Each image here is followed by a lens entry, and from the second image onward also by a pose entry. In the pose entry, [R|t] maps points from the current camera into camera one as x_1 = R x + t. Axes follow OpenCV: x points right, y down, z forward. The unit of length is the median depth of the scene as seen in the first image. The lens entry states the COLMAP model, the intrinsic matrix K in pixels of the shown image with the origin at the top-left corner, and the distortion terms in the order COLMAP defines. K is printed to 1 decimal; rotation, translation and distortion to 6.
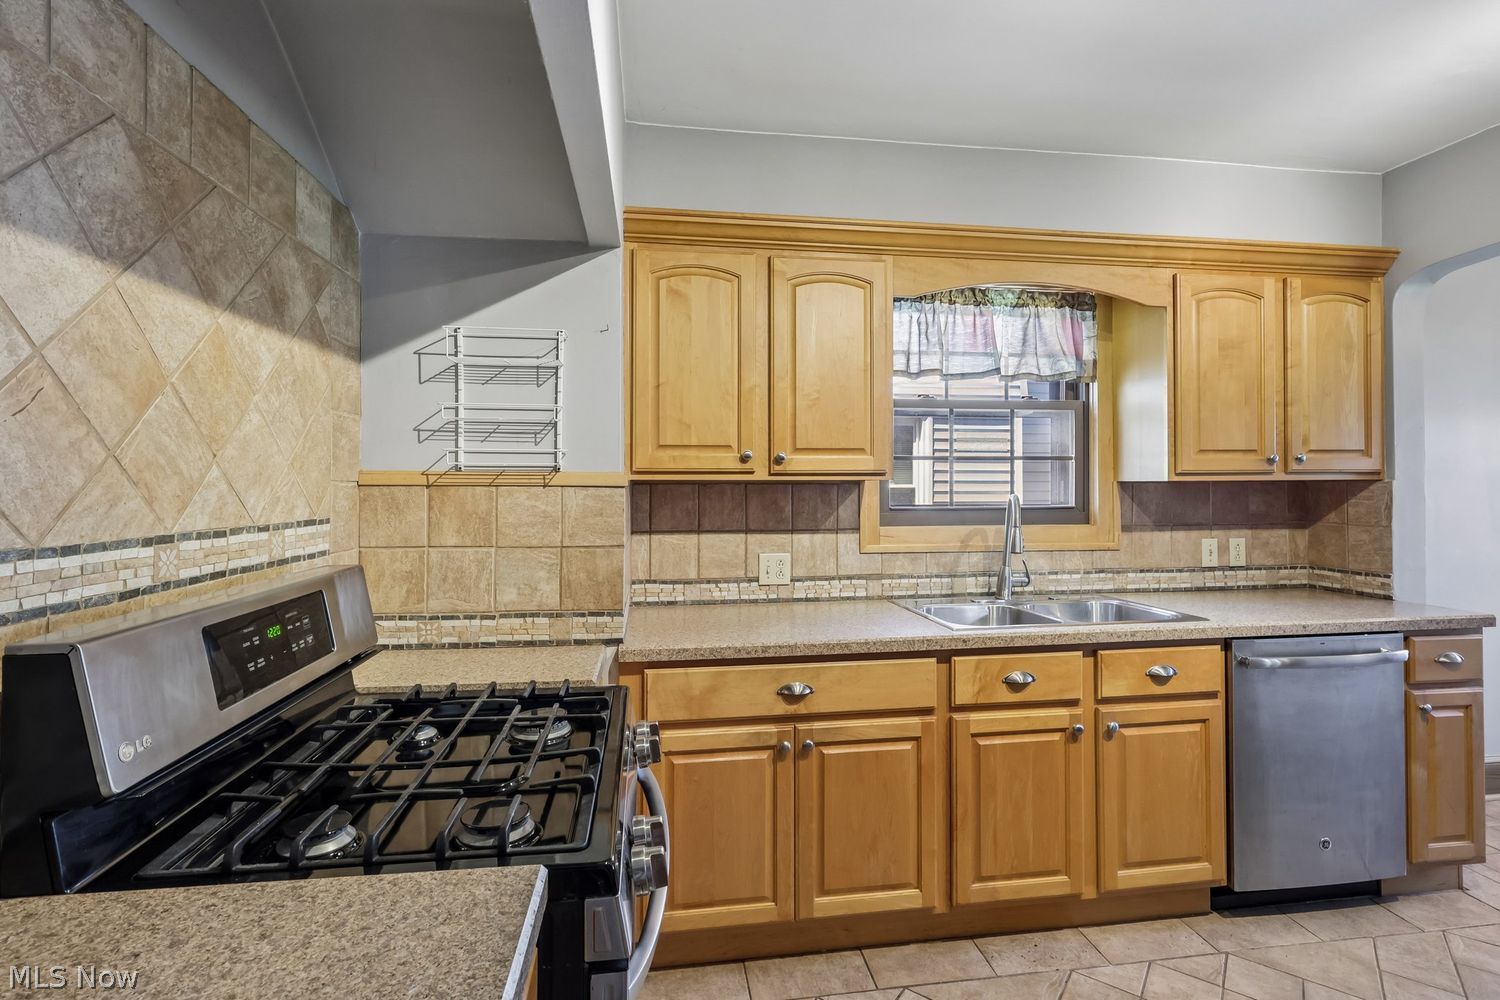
lens RADIAL K [[705.8, 0, 751.3], [0, 705.8, 484.2], [0, 0, 1]] dist [-0.001164, -0.000006]
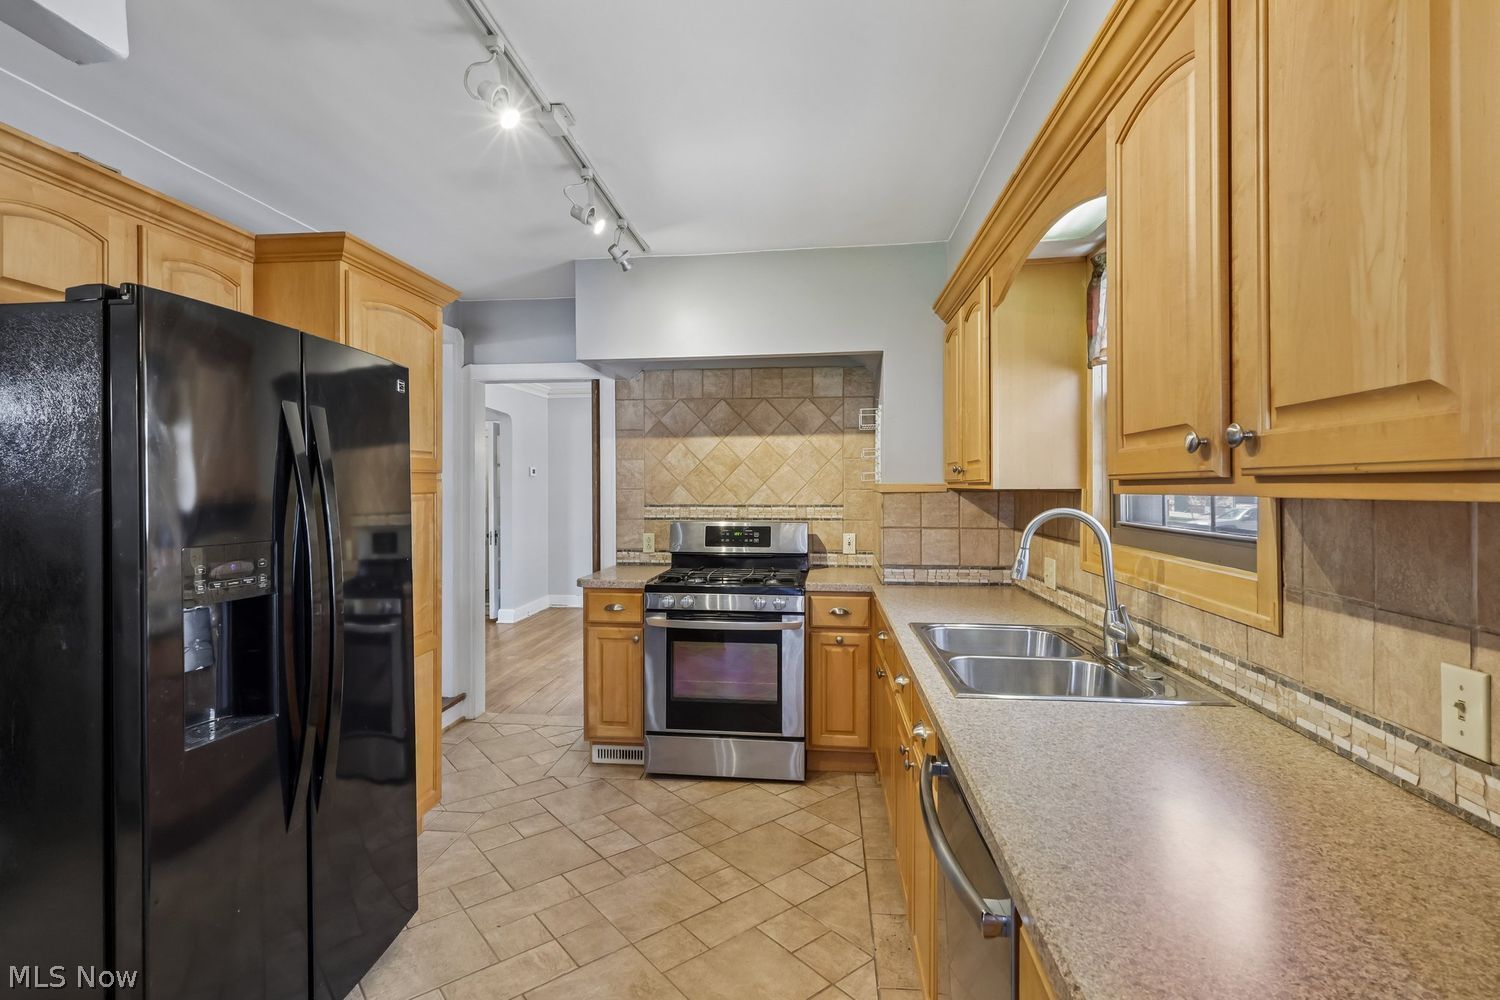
lens RADIAL K [[719.4, 0, 748.4], [0, 719.4, 494.8], [0, 0, 1]] dist [0.001118, 0.000322]
pose [[-0.247083, 0.014460, -0.968886, 1.178877], [0.004335, 0.999895, 0.013817, -0.012676], [0.968985, -0.000786, -0.247120, 0.836163]]
